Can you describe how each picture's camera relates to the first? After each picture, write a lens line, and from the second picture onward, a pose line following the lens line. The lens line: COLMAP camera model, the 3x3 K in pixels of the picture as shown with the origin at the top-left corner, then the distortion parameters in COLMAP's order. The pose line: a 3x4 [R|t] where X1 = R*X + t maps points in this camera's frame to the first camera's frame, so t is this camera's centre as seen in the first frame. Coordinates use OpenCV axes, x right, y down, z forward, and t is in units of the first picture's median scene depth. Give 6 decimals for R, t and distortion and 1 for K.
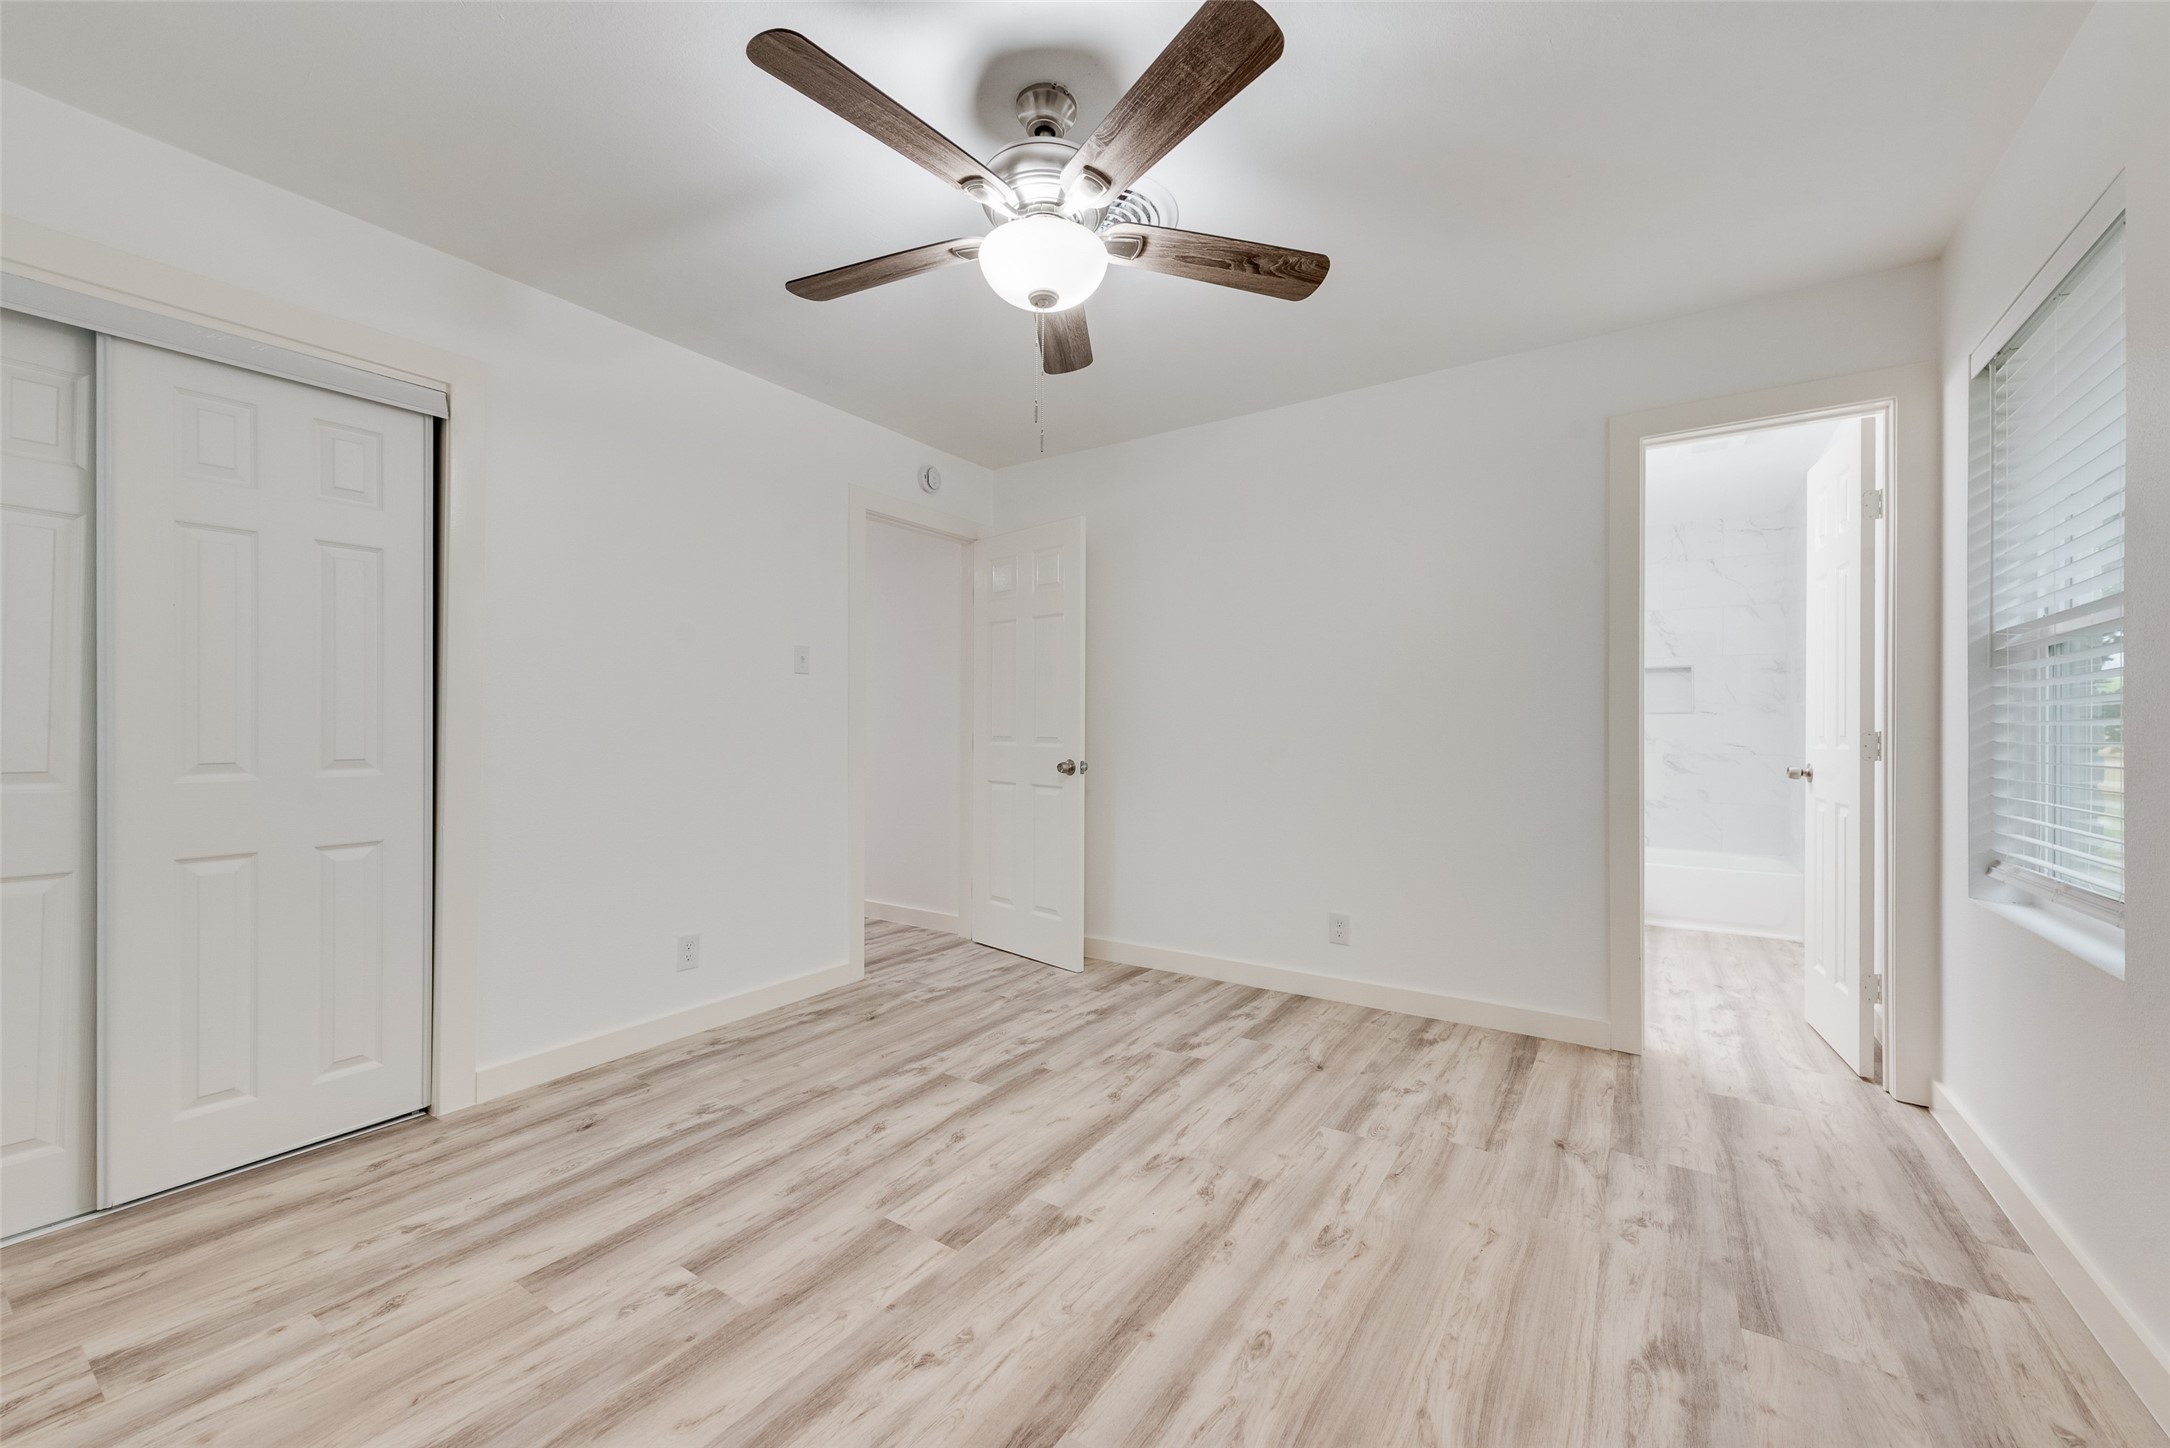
lens RADIAL K [[852.4, 0, 1085.0], [0, 852.4, 724.0], [0, 0, 1]] dist [0.000553, -0.000056]
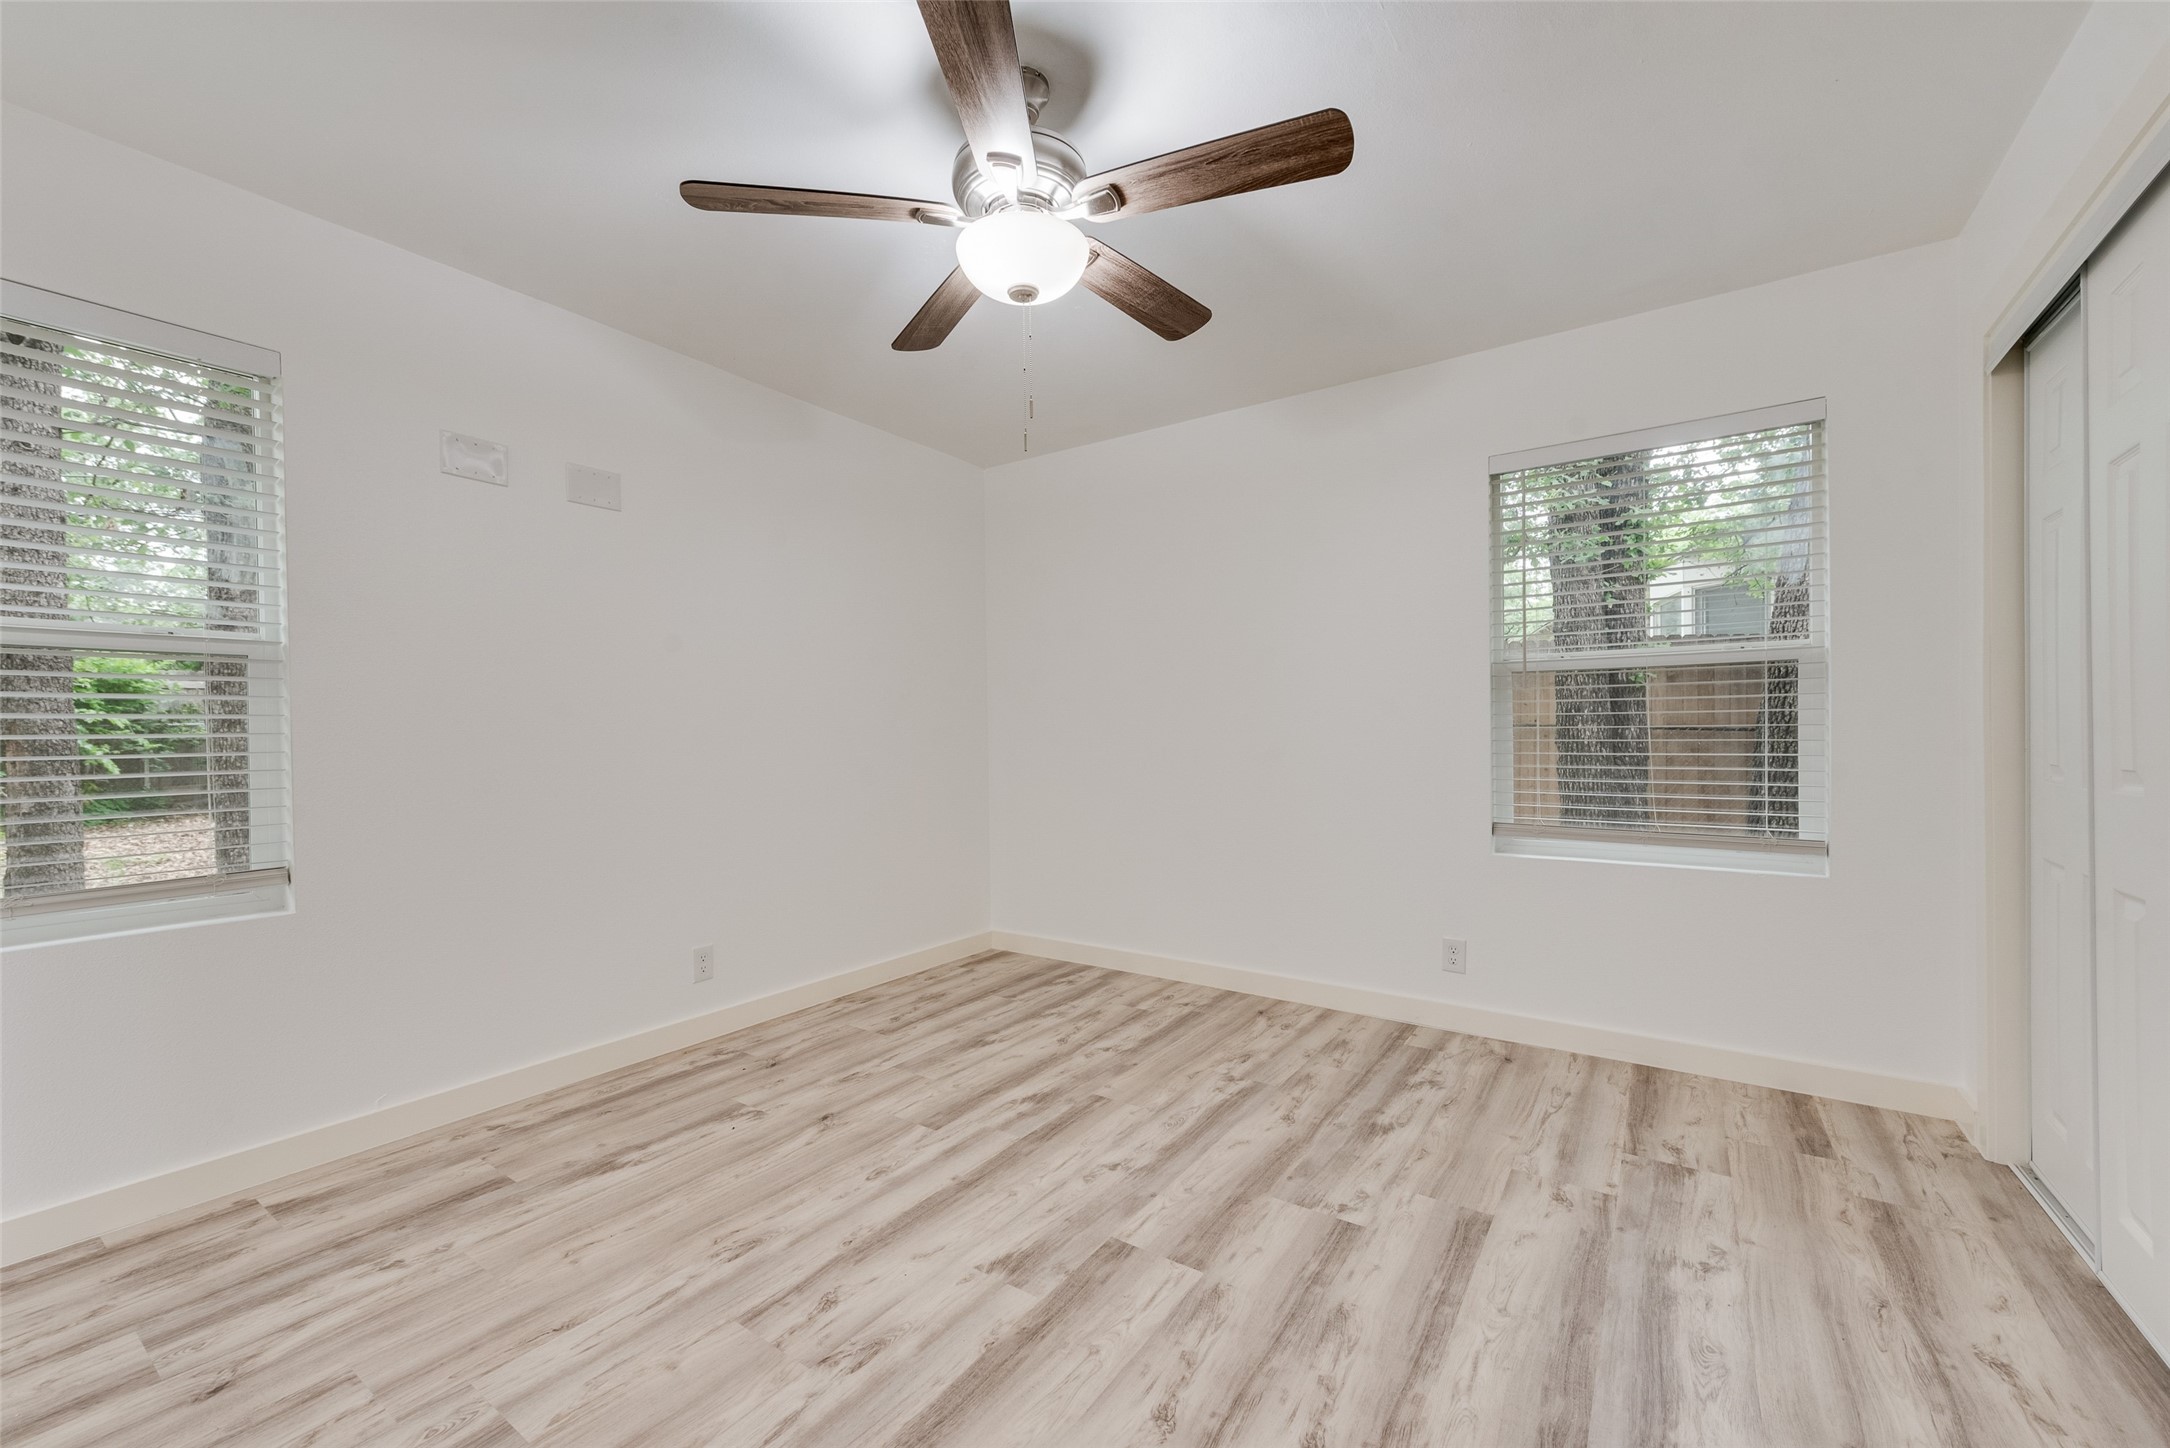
lens RADIAL K [[852.4, 0, 1085.0], [0, 852.4, 724.0], [0, 0, 1]] dist [0.000553, -0.000056]
pose [[-0.999914, 0.007576, 0.010750, -0.125192], [0.007362, 0.999776, -0.019818, 0.012935], [-0.010898, -0.019737, -0.999746, 1.939042]]
